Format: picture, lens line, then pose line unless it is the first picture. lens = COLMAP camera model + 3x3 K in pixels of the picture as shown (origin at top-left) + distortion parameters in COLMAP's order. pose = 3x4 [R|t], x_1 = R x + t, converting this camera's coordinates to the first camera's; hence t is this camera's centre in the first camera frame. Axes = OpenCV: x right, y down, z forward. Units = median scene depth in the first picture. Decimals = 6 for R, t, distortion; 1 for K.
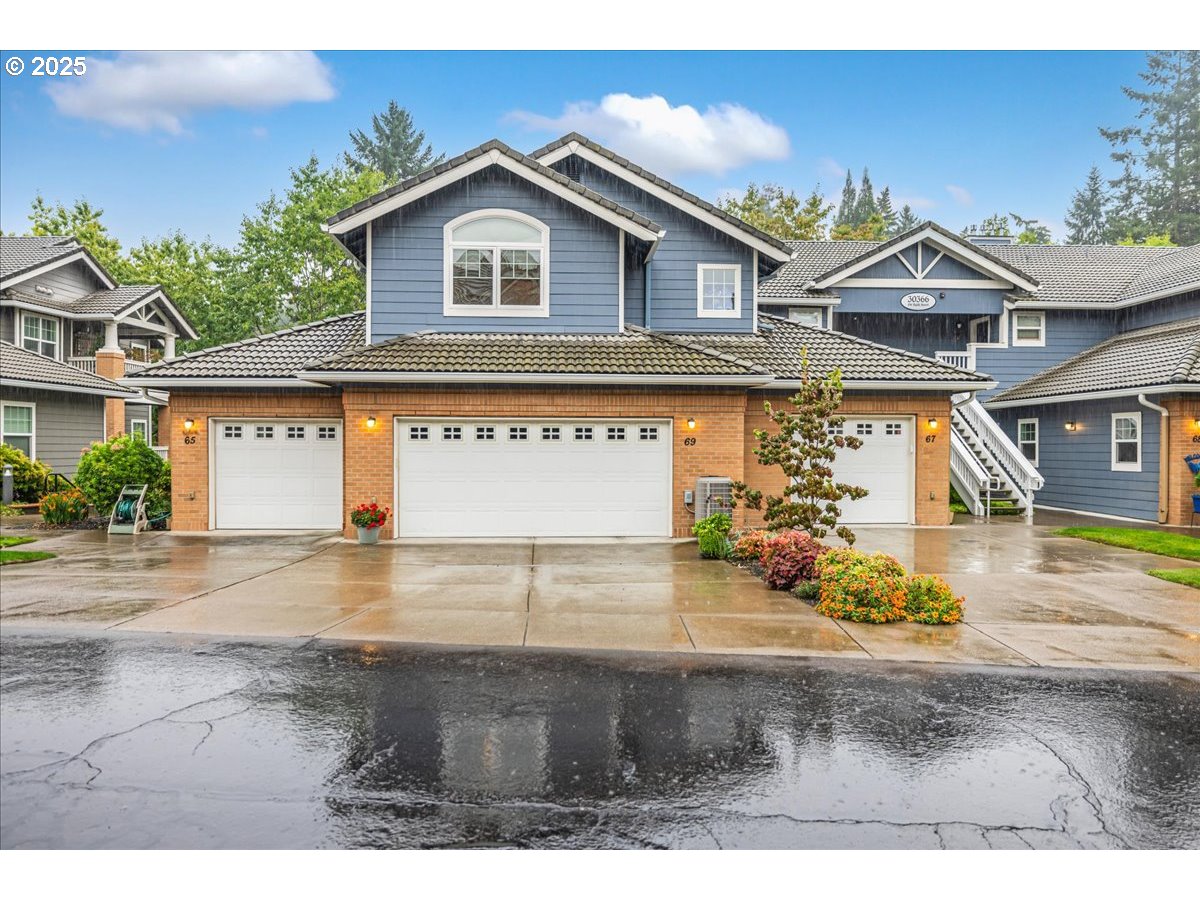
lens RADIAL K [[850.5, 0, 596.0], [0, 850.5, 458.8], [0, 0, 1]] dist [0.000796, 0.019907]
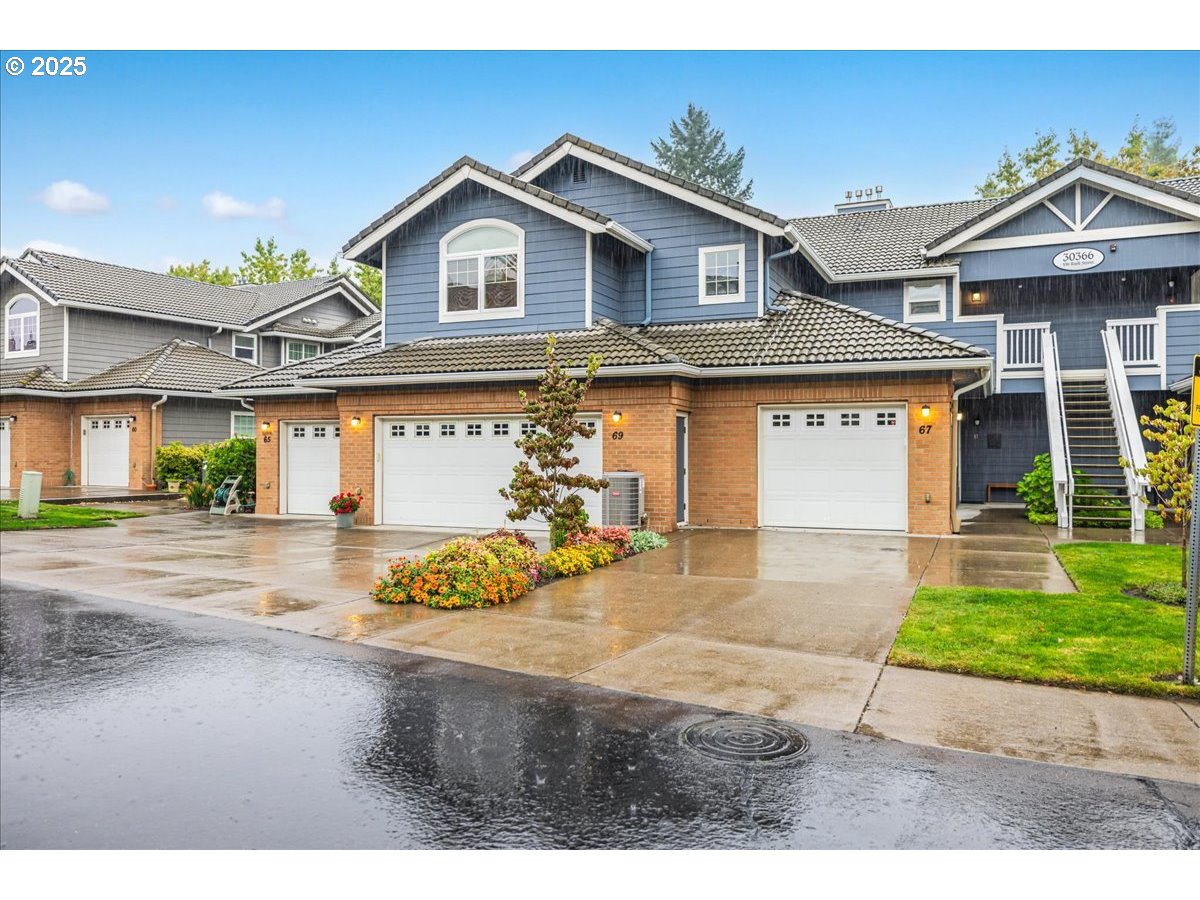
lens RADIAL K [[903.8, 0, 604.2], [0, 903.8, 444.4], [0, 0, 1]] dist [-0.006592, -0.002484]
pose [[0.887348, -0.007083, -0.461047, 0.534435], [-0.003363, 0.999756, -0.021832, 0.011577], [0.461089, 0.020923, 0.887107, 0.074452]]
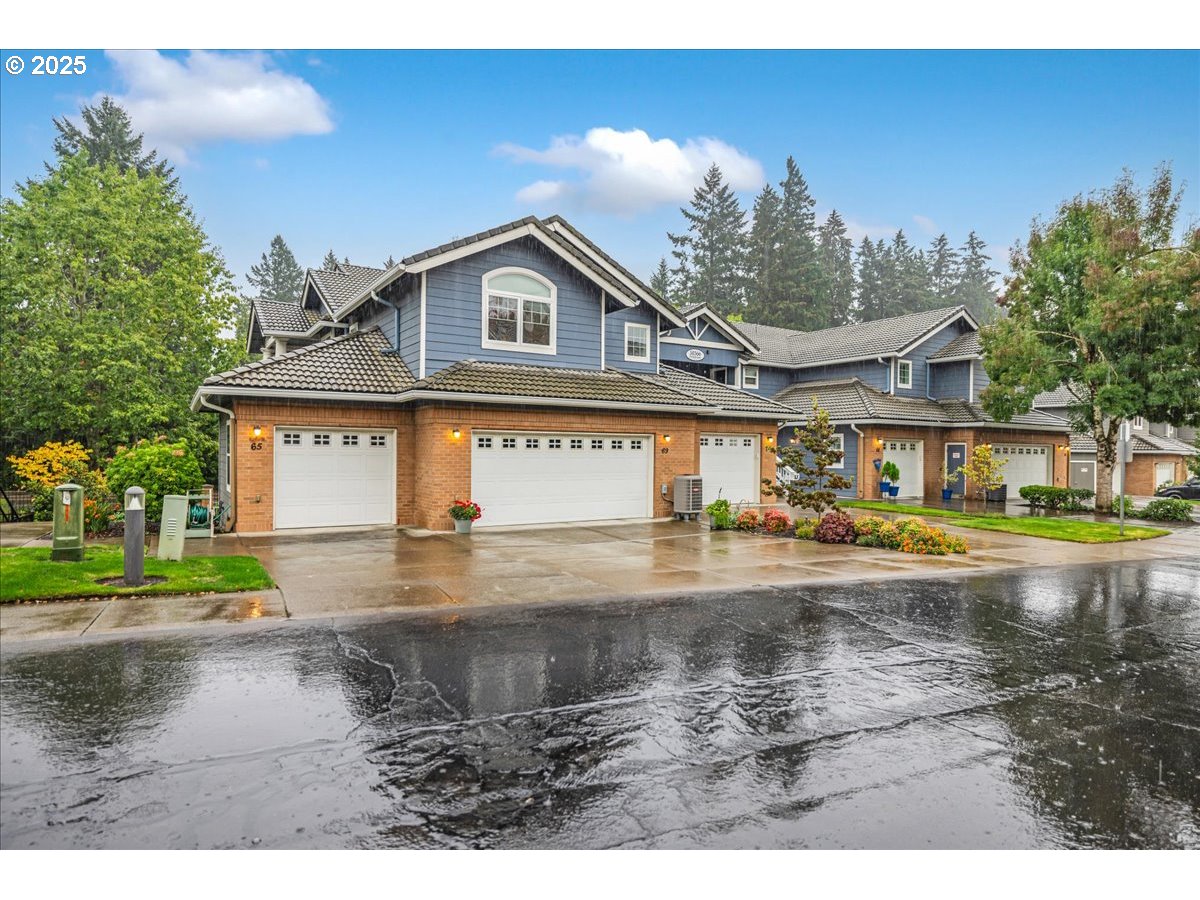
lens RADIAL K [[718.7, 0, 603.3], [0, 718.7, 451.6], [0, 0, 1]] dist [0.012189, -0.001670]
pose [[0.866000, 0.004379, 0.500025, -0.545155], [0.001846, 0.999927, -0.011955, -0.003907], [-0.500040, 0.011276, 0.865929, 0.002938]]
